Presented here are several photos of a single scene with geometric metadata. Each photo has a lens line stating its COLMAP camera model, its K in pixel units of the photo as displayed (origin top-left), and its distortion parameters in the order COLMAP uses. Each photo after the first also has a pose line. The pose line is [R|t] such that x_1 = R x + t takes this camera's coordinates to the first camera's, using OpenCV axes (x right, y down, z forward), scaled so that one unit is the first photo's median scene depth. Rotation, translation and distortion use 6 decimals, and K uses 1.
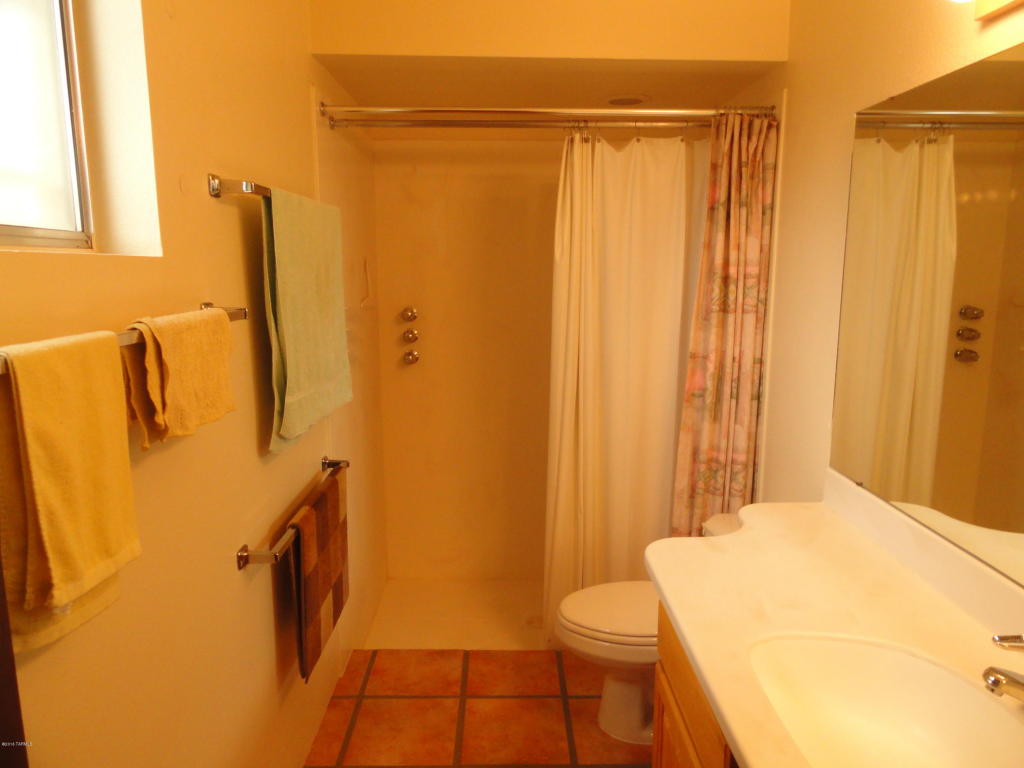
lens RADIAL K [[714.0, 0, 515.2], [0, 714.0, 384.0], [0, 0, 1]] dist [-0.004155, 0.005533]
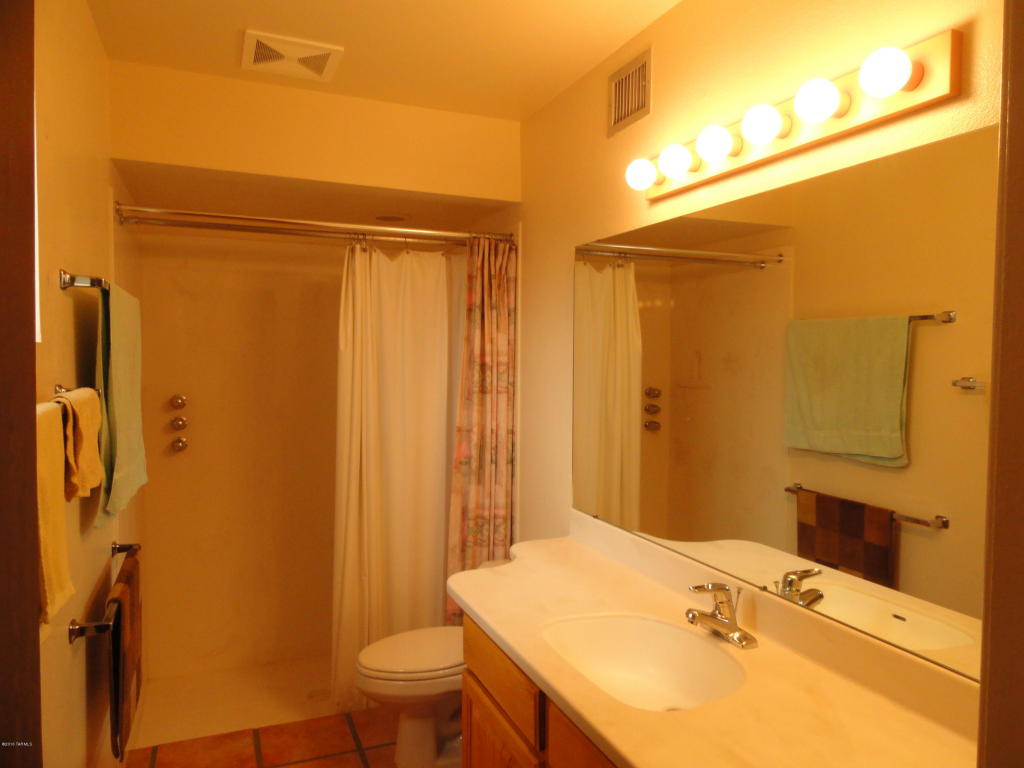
lens RADIAL K [[714.0, 0, 515.2], [0, 714.0, 384.0], [0, 0, 1]] dist [-0.004155, 0.005533]
pose [[0.927883, -0.009141, 0.372759, -0.111806], [0.056573, 0.991577, -0.116506, 0.030070], [-0.368555, 0.129192, 0.920585, -0.151290]]
